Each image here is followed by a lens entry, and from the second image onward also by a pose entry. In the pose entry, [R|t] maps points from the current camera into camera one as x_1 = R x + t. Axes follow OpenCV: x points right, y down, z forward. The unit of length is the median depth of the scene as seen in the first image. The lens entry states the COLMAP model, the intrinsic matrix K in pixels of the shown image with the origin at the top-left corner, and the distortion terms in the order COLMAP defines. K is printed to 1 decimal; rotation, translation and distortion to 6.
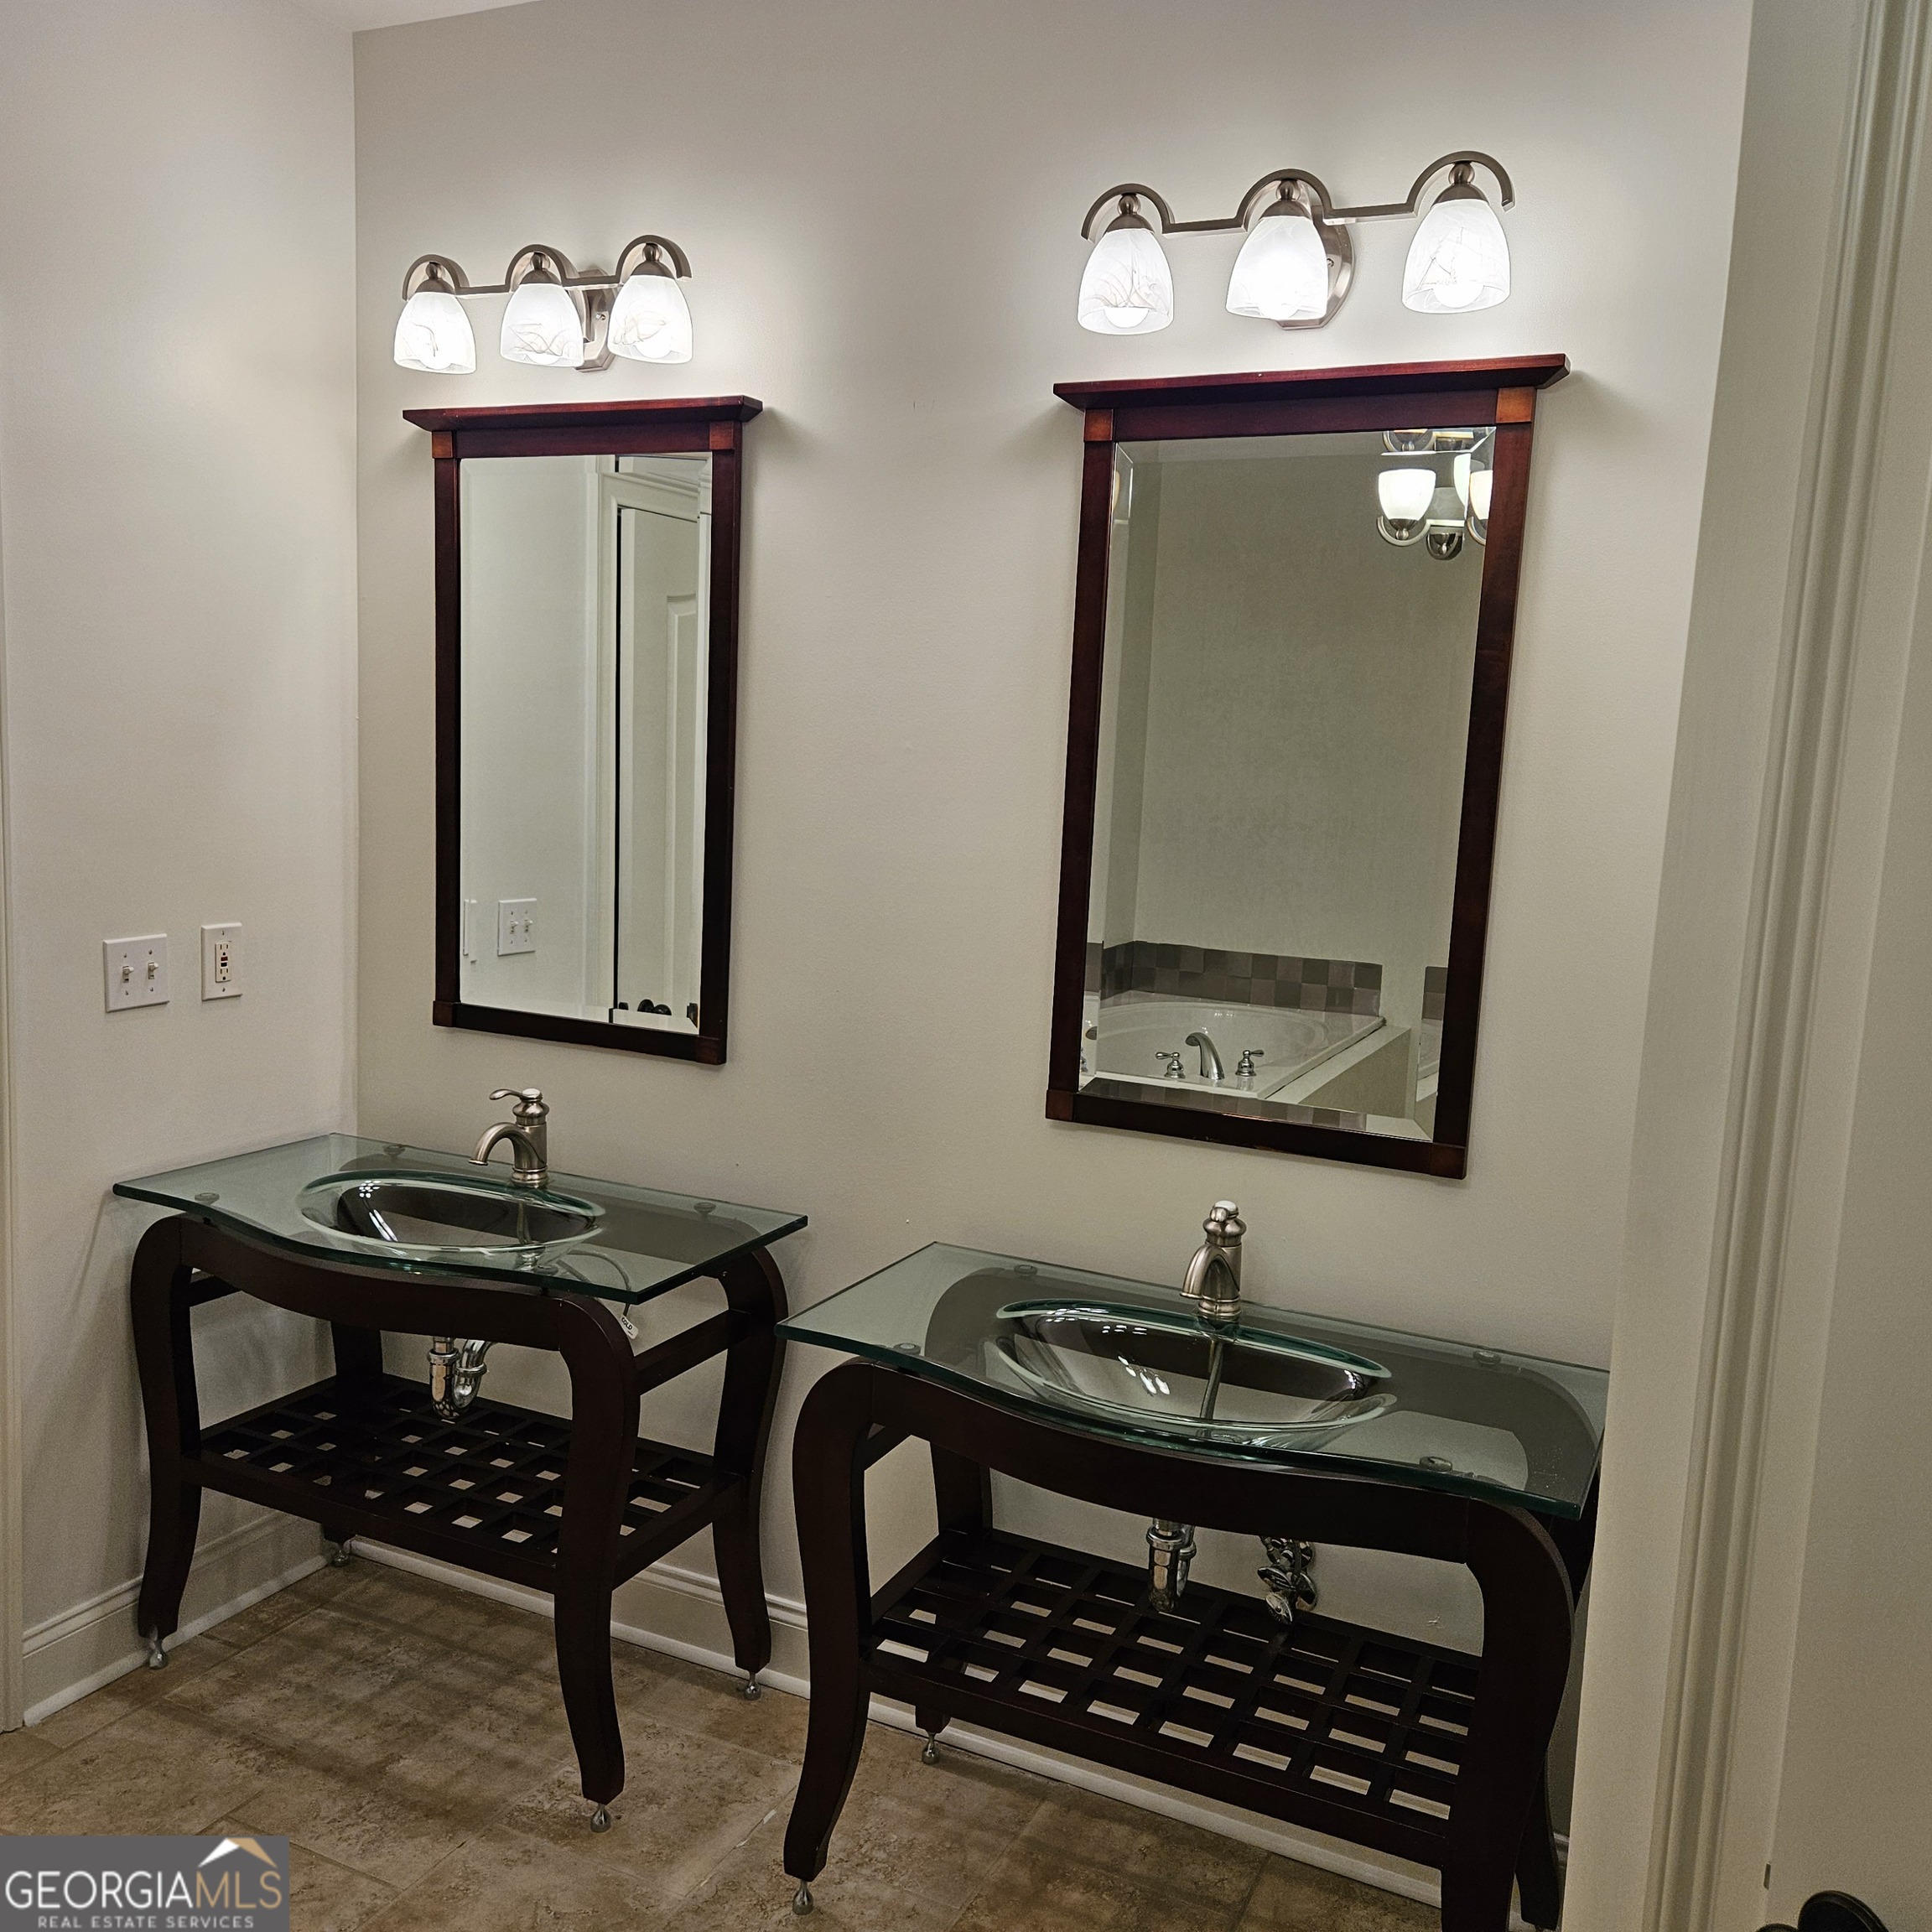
lens RADIAL K [[1711.8, 0, 966.7], [0, 1711.8, 973.3], [0, 0, 1]] dist [0.083455, -0.078001]
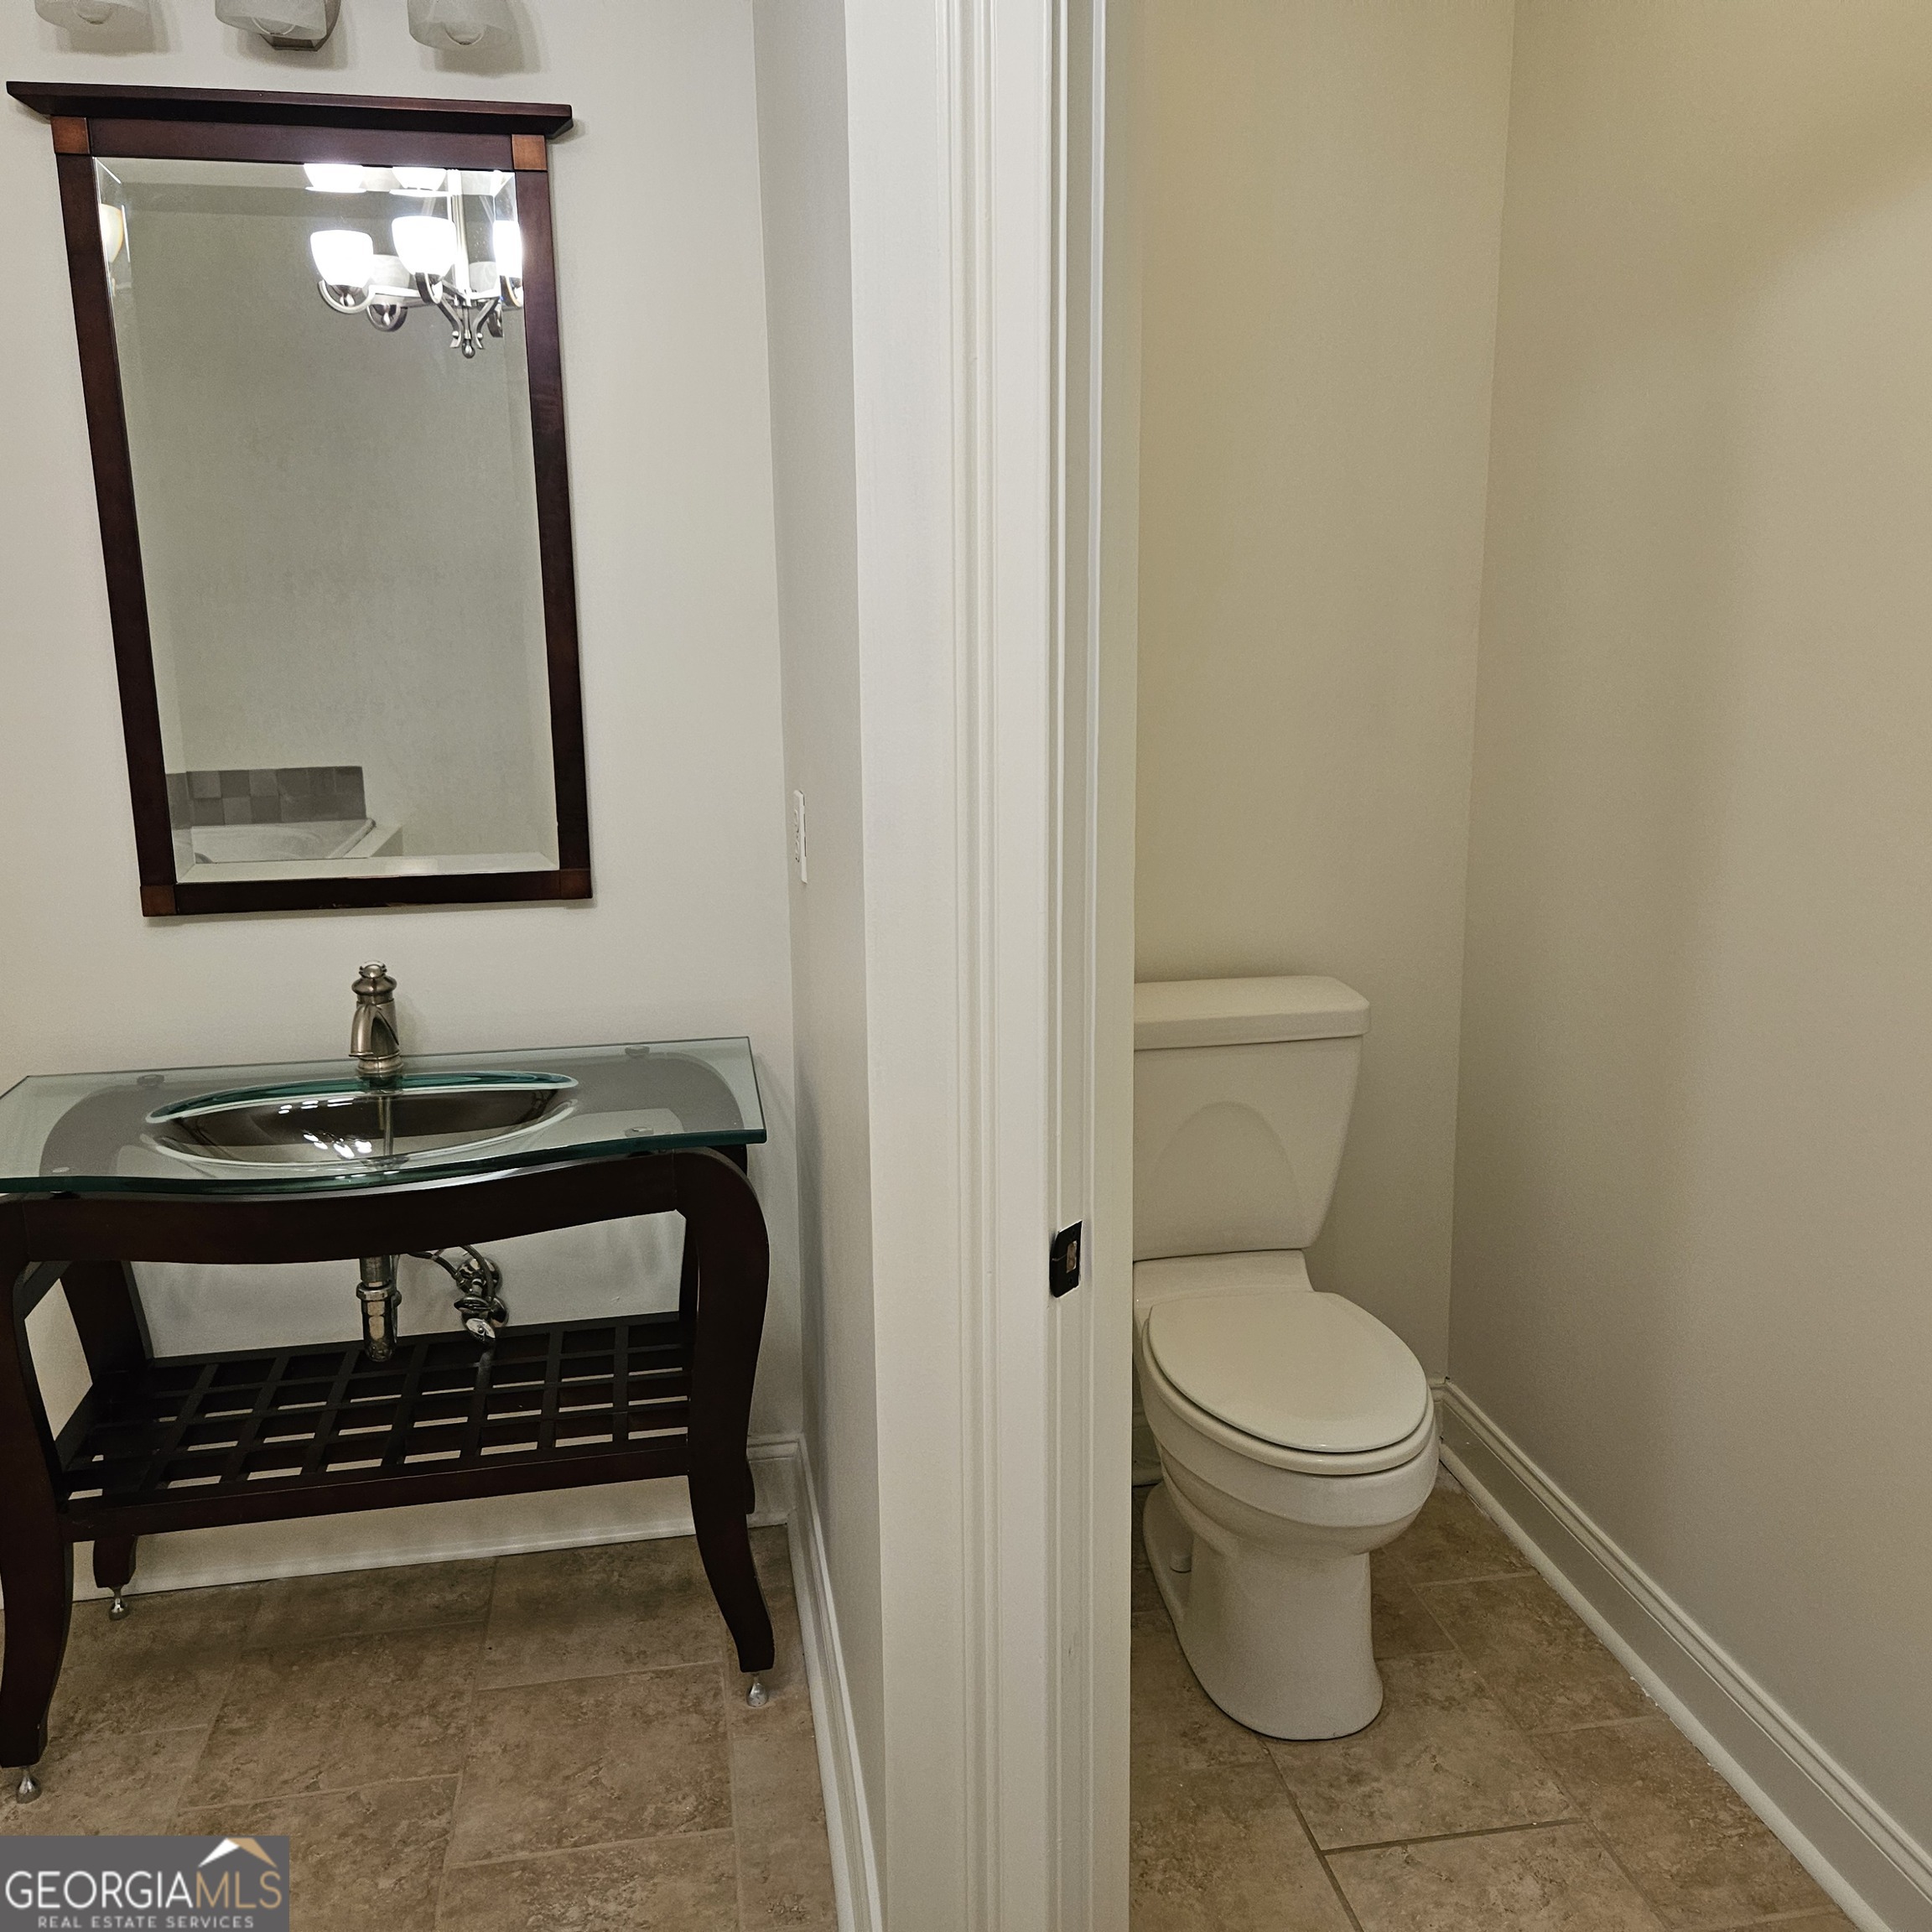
lens RADIAL K [[1711.8, 0, 967.7], [0, 1711.8, 956.4], [0, 0, 1]] dist [0.083455, -0.078001]
pose [[0.808114, -0.177481, 0.561651, -0.132349], [0.125866, 0.983533, 0.129698, 0.042701], [-0.575421, -0.034118, 0.817146, -0.025351]]
